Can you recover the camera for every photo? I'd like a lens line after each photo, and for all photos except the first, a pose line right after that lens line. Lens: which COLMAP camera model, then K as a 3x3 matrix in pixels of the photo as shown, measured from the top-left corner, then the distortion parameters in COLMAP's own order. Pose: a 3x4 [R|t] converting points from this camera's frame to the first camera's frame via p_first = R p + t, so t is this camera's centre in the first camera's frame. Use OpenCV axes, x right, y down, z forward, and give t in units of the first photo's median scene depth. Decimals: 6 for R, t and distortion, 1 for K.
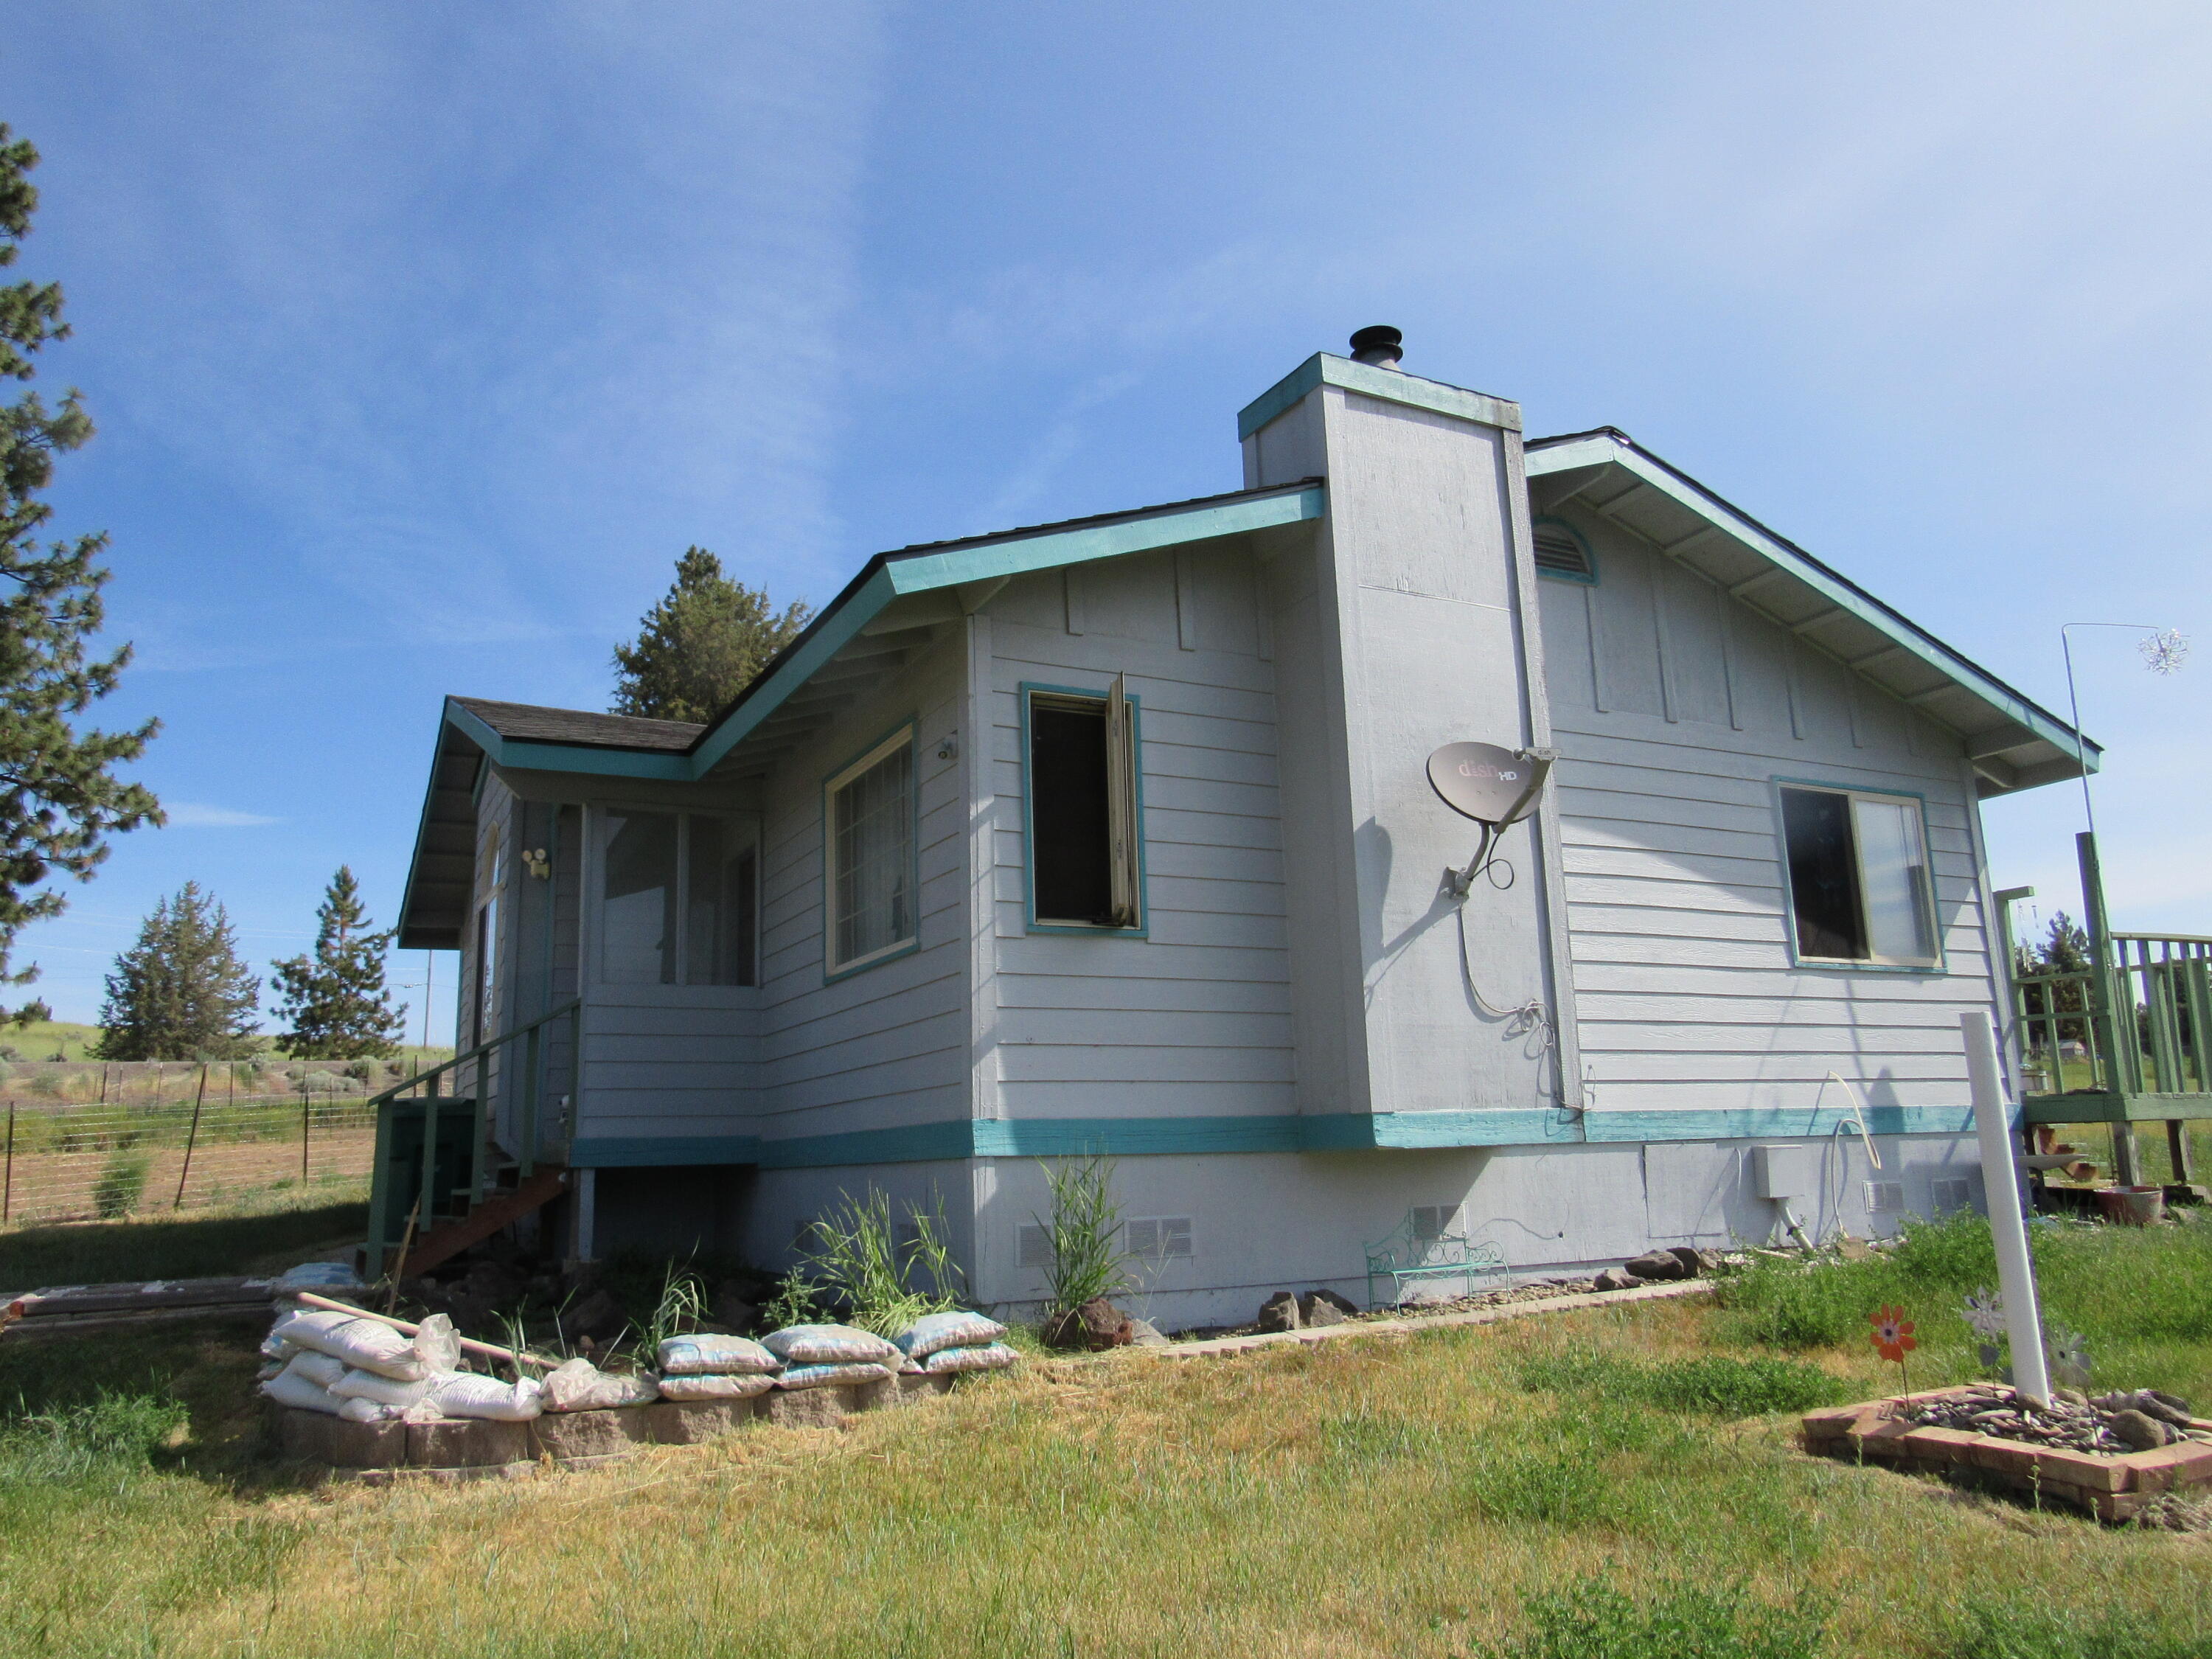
lens RADIAL K [[1622.3, 0, 1114.1], [0, 1622.3, 817.7], [0, 0, 1]] dist [-0.031889, 0.000967]
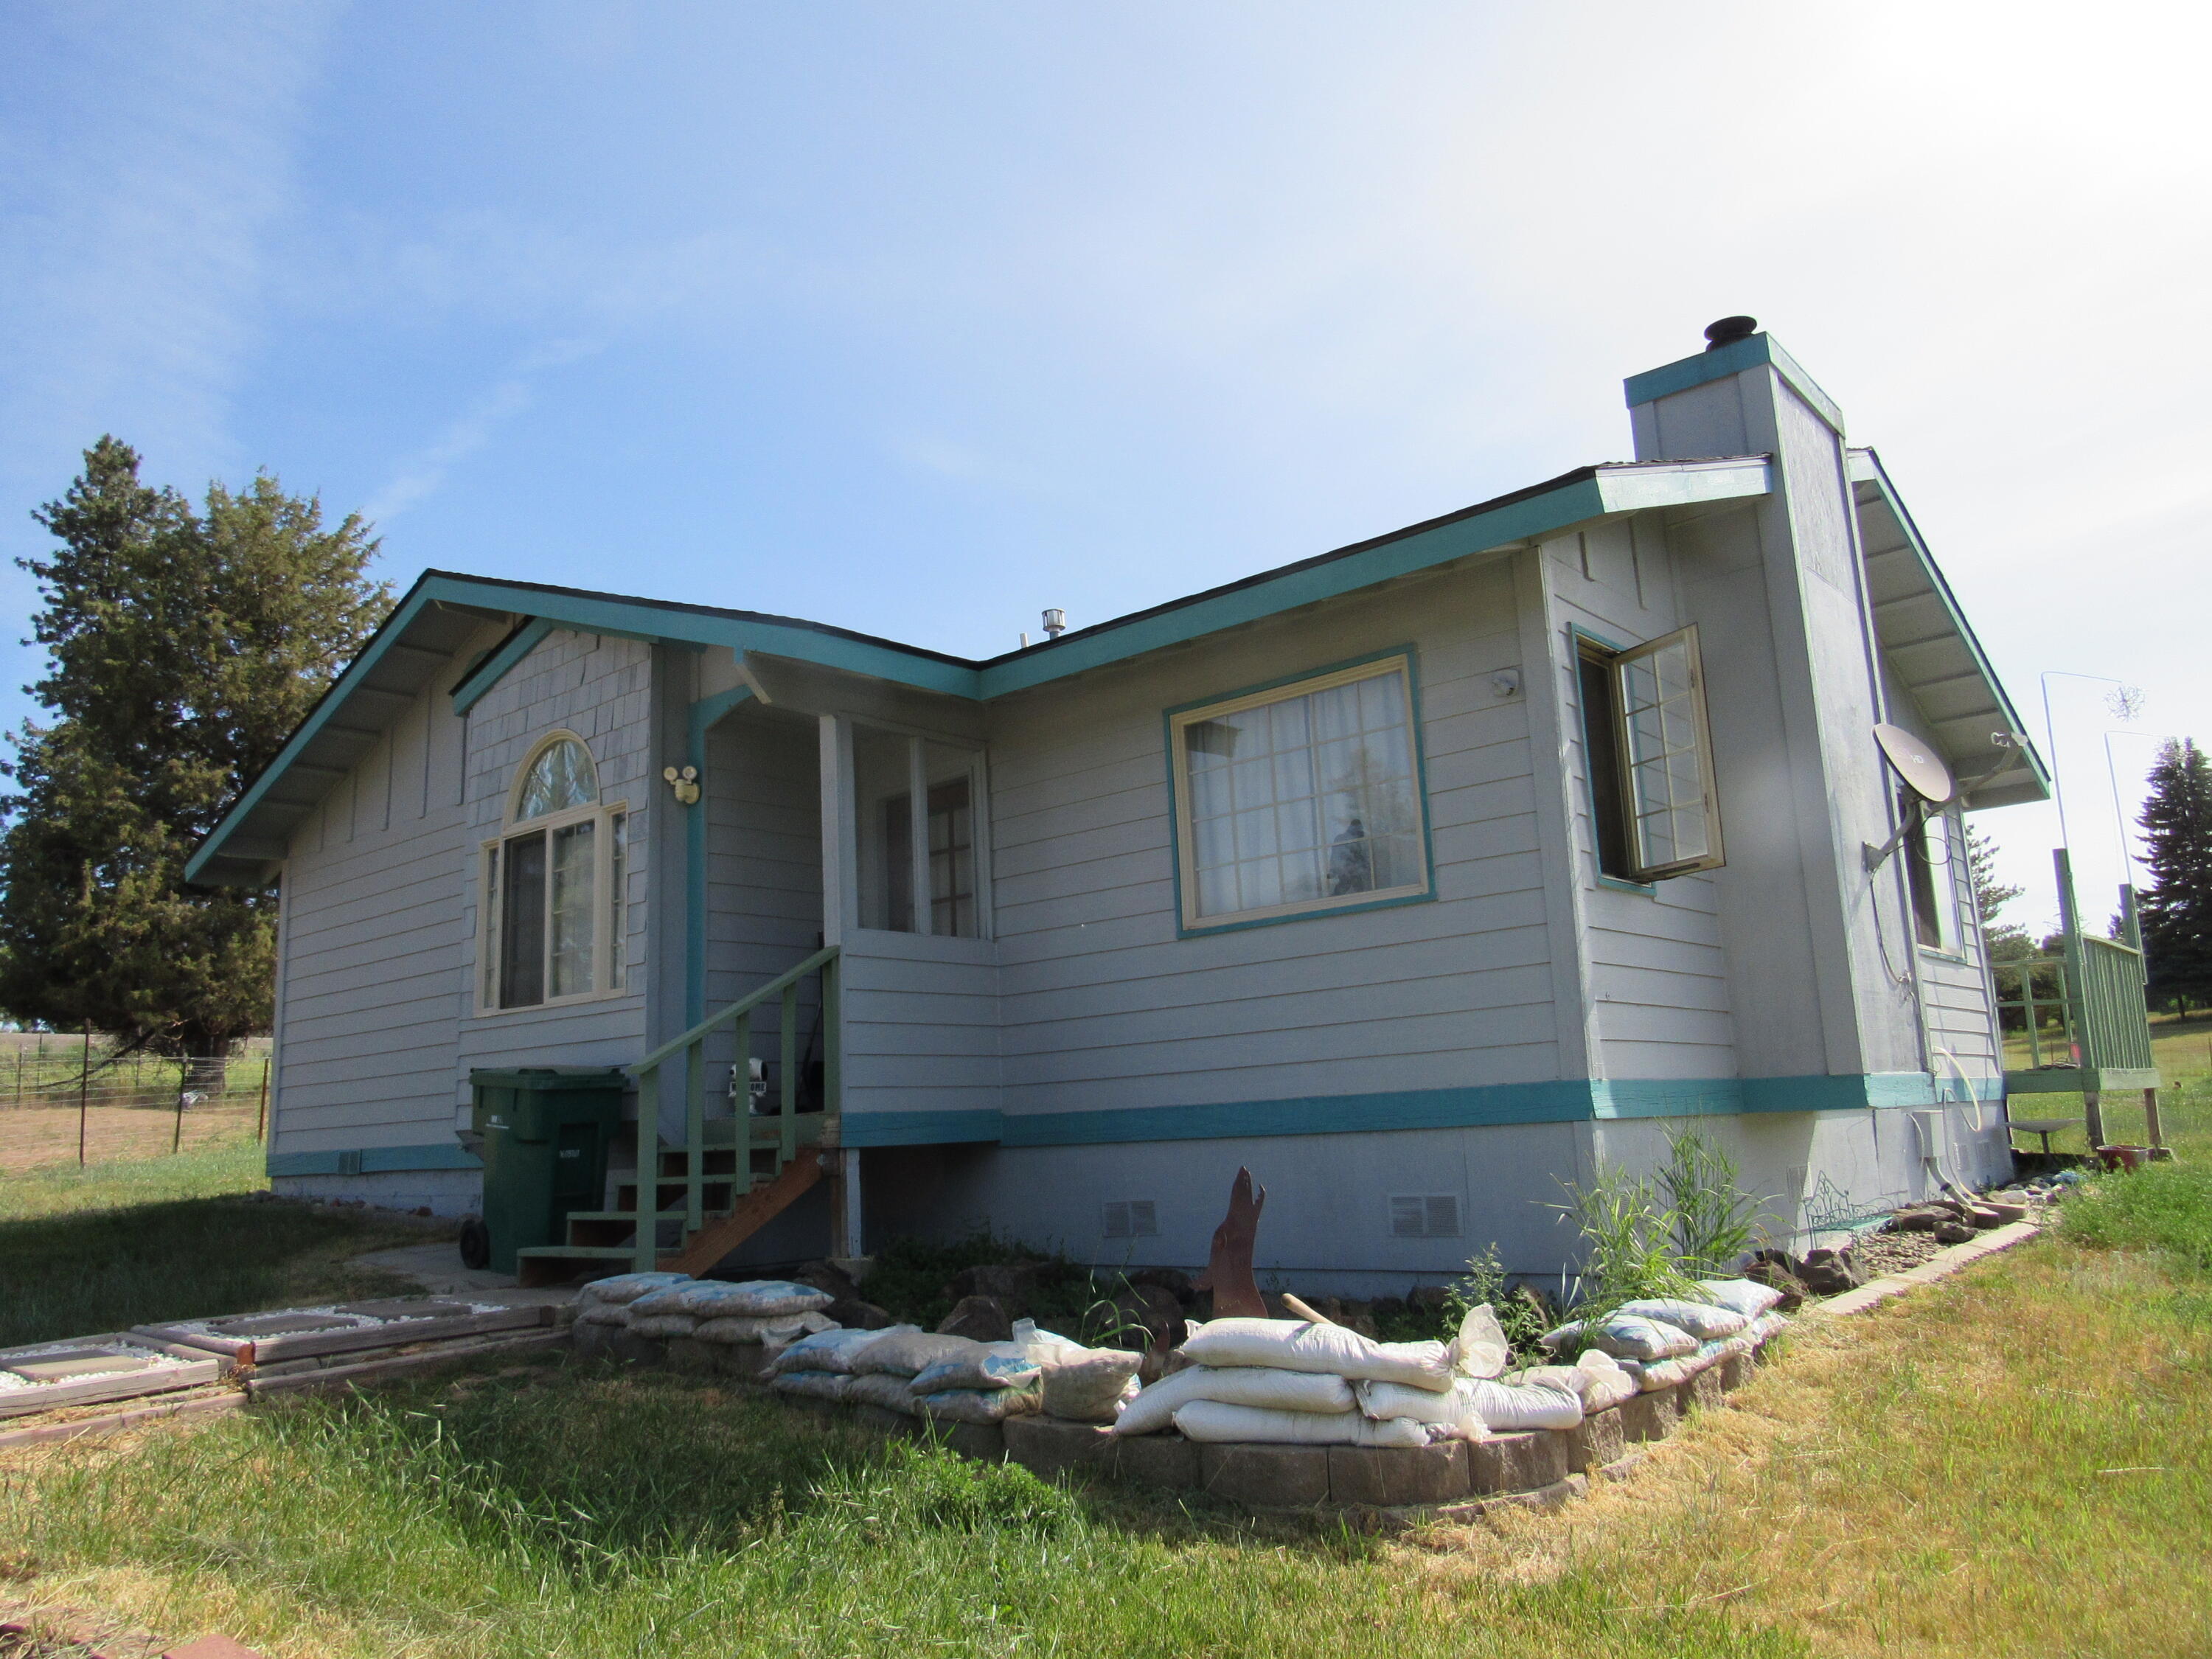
lens RADIAL K [[1622.3, 0, 1106.9], [0, 1622.3, 826.7], [0, 0, 1]] dist [-0.031889, 0.000967]
pose [[0.928050, 0.059004, 0.367751, -0.508098], [-0.062661, 0.998033, -0.001999, 0.042825], [-0.367146, -0.021188, 0.929922, 0.170974]]
